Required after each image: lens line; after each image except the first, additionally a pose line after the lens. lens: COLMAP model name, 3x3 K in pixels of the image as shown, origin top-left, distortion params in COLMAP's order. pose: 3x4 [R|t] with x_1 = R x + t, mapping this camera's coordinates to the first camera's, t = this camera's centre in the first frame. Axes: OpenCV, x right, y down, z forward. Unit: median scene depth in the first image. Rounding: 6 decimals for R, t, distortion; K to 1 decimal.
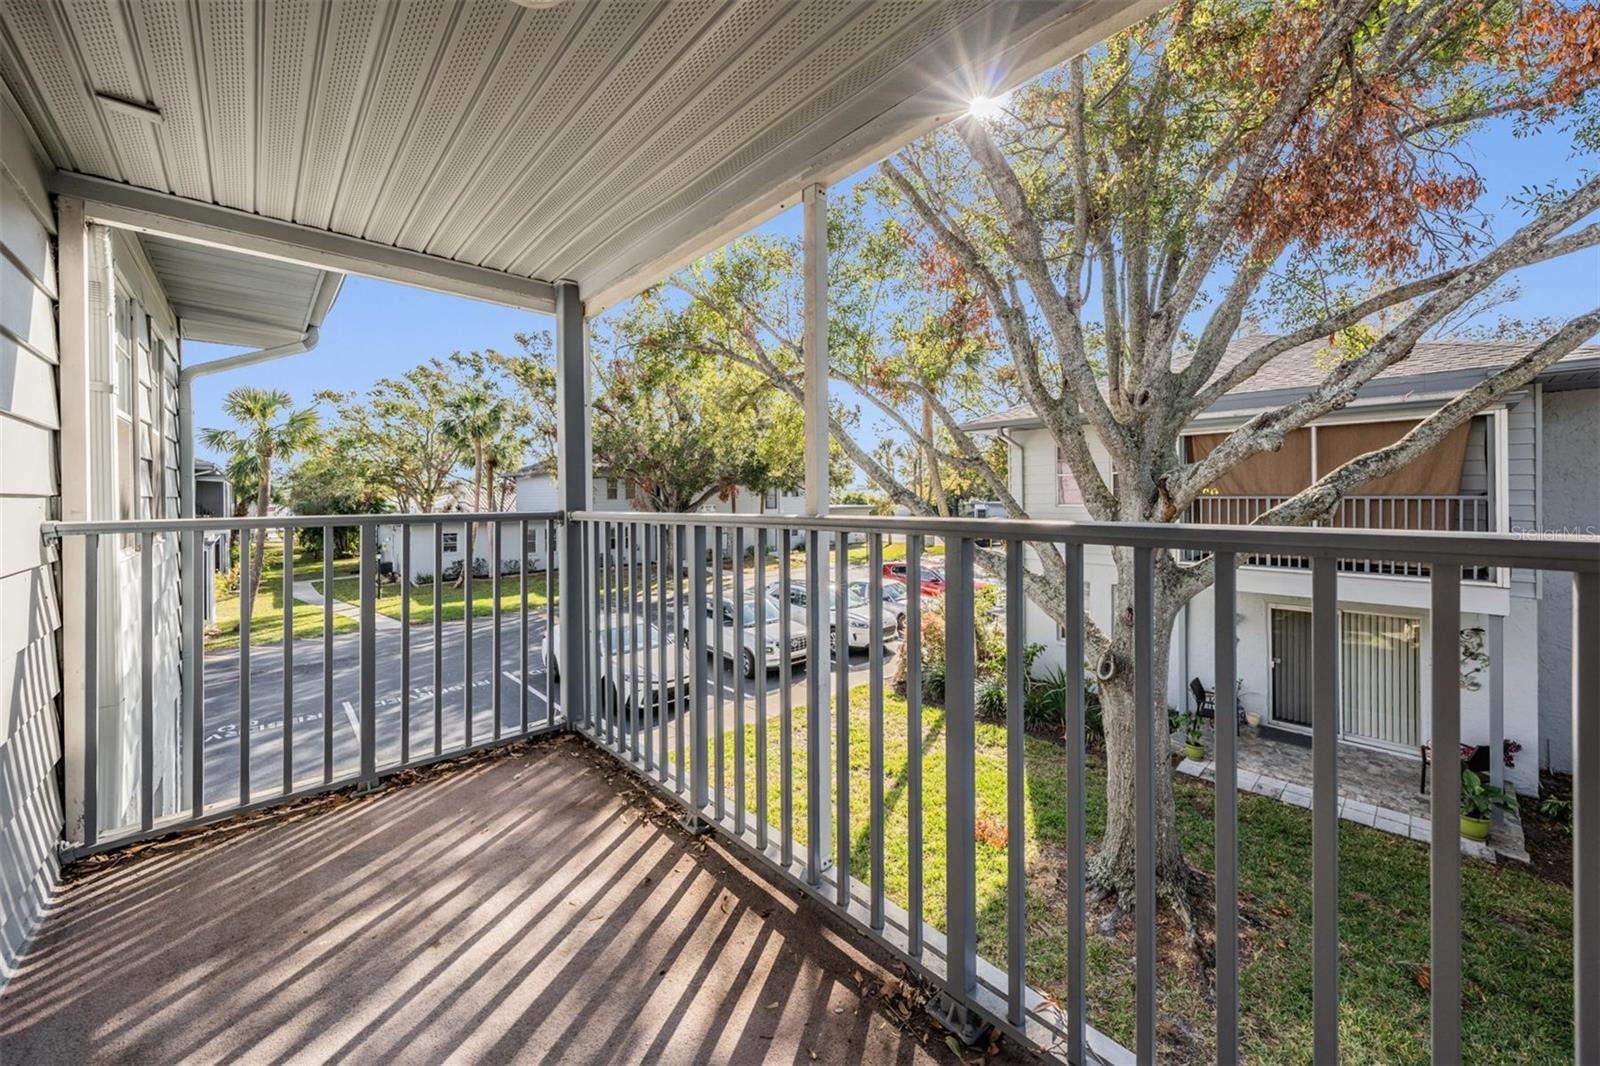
lens RADIAL K [[608.2, 0, 823.8], [0, 608.2, 492.2], [0, 0, 1]] dist [-0.009204, -0.000096]
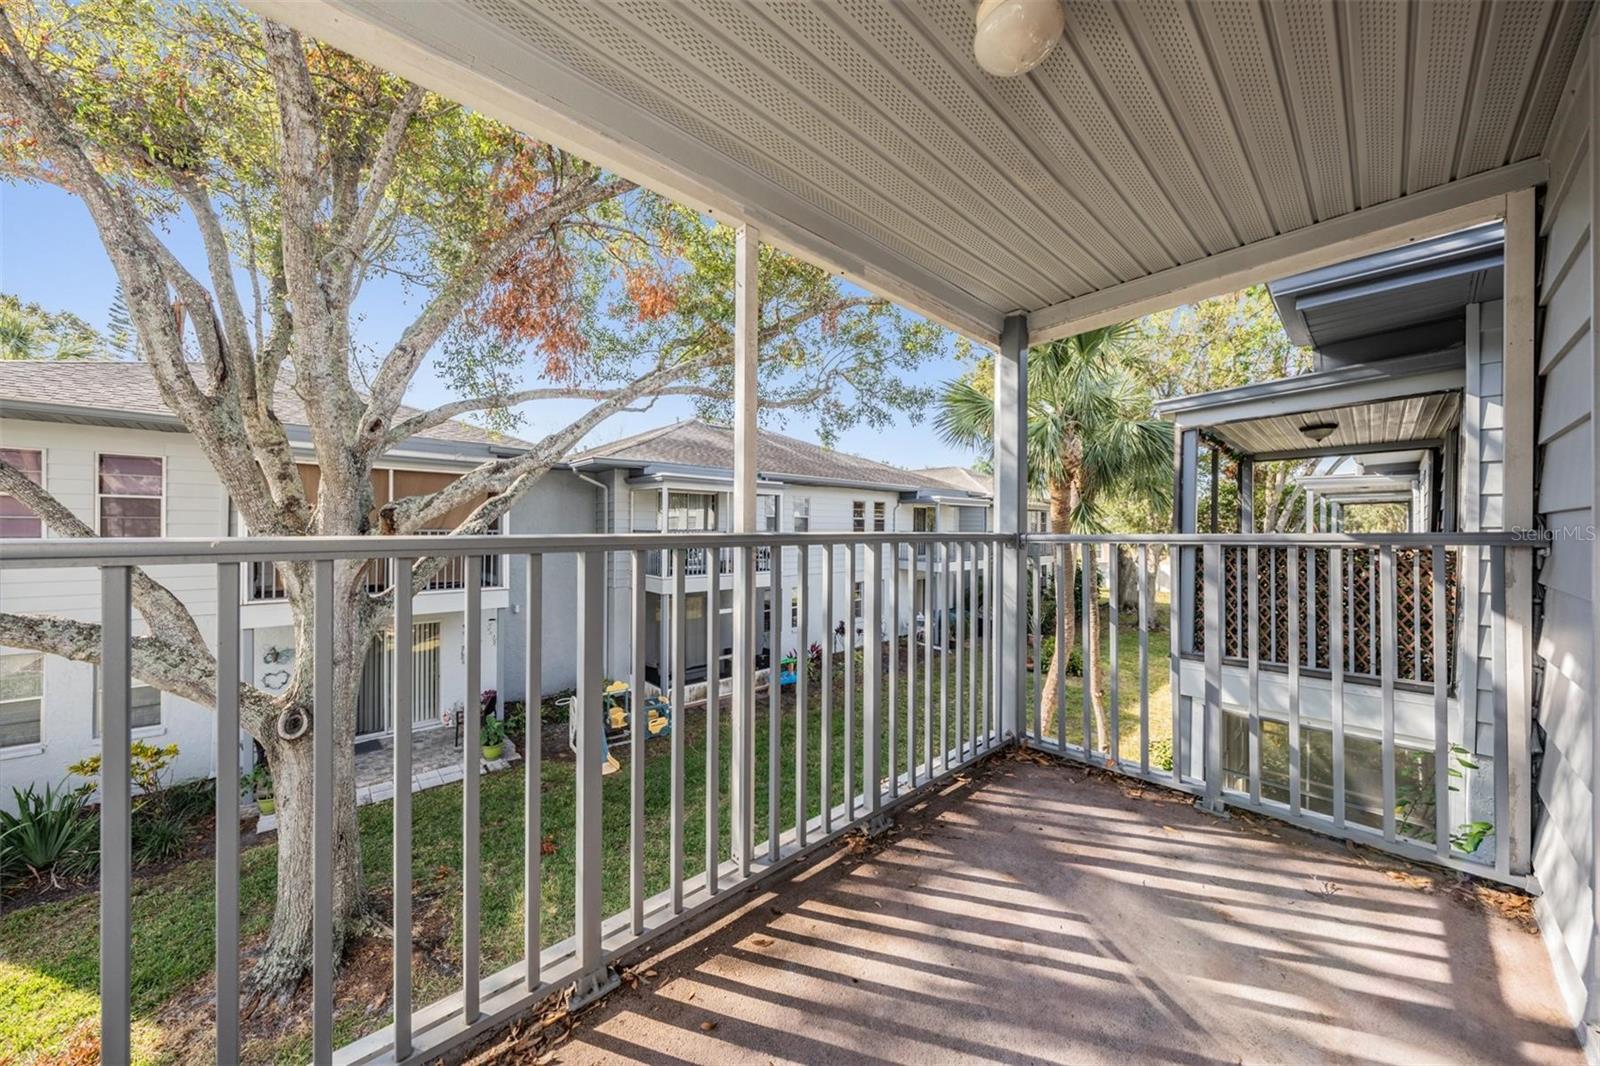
lens RADIAL K [[550.0, 0, 791.6], [0, 550.0, 529.9], [0, 0, 1]] dist [-0.006525, -0.000277]
pose [[0.001716, 0.009660, 0.999952, -0.387483], [-0.010382, 0.999900, -0.009641, 0.015556], [-0.999945, -0.010365, 0.001816, 0.361290]]
